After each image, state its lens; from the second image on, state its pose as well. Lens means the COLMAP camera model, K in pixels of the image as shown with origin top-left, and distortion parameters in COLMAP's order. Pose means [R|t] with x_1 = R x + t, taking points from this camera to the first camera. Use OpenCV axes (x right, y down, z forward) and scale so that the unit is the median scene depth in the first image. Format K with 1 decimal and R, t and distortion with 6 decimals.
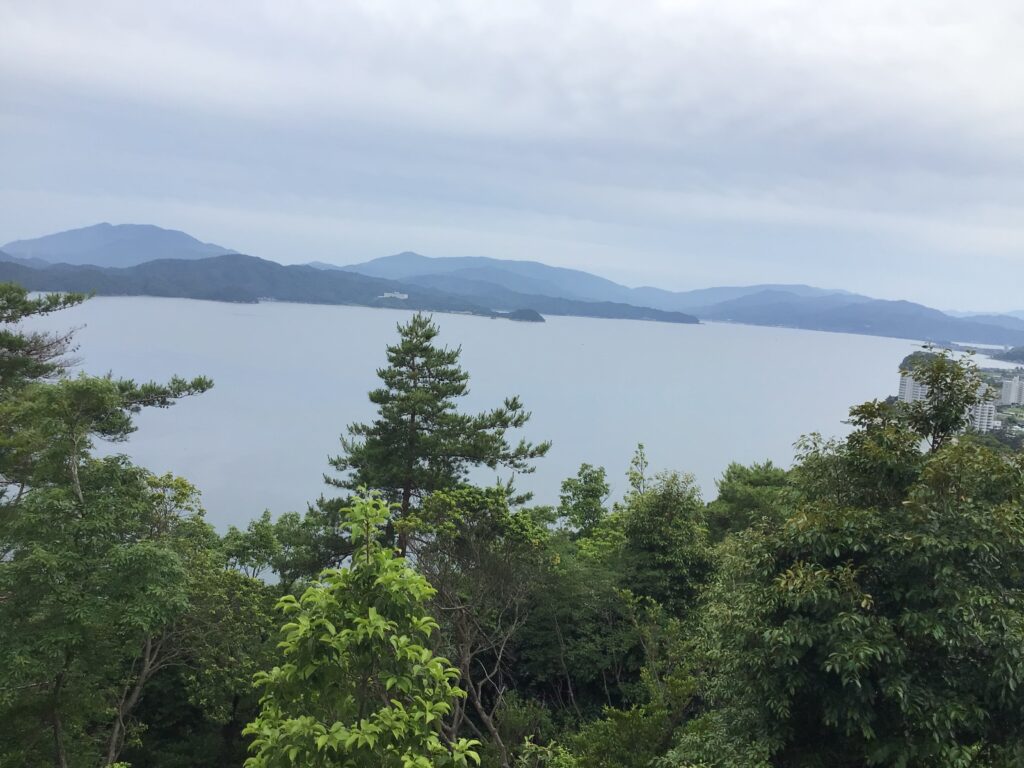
lens RADIAL K [[930.6, 0, 512.0], [0, 930.6, 384.0], [0, 0, 1]] dist [0.157941, -0.304086]
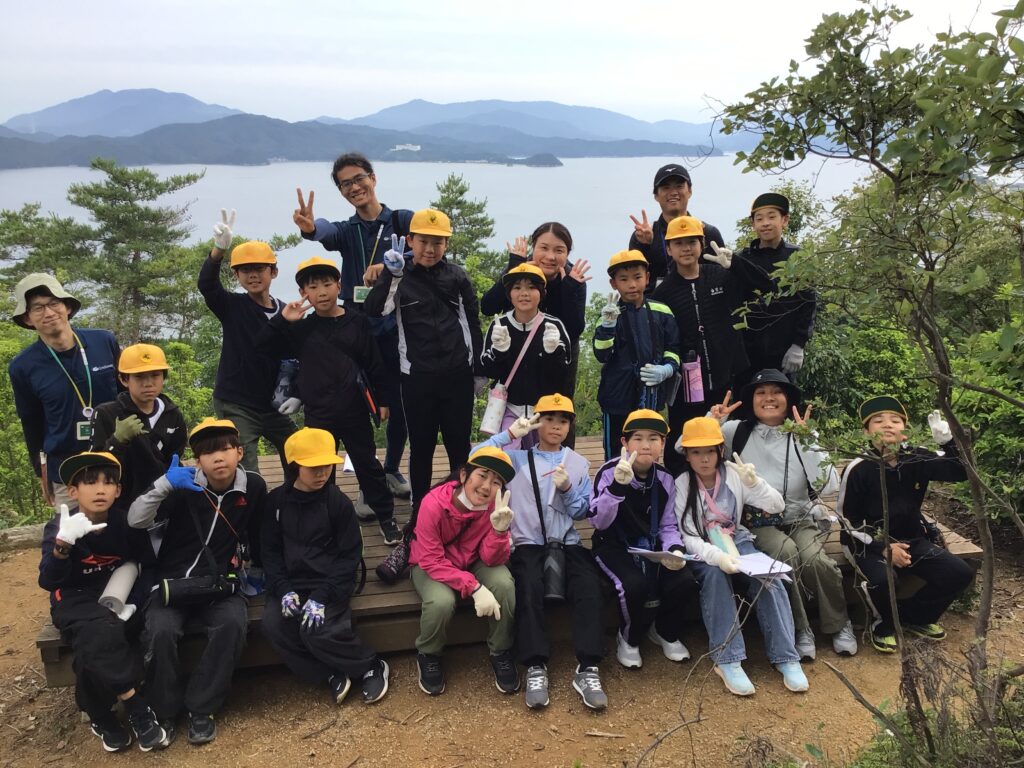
lens RADIAL K [[930.6, 0, 512.0], [0, 930.6, 384.0], [0, 0, 1]] dist [0.157941, -0.304086]
pose [[0.997780, -0.058480, -0.031866, 0.006030], [0.062795, 0.985491, 0.157683, 0.010732], [0.022182, -0.159334, 0.986975, -0.320978]]
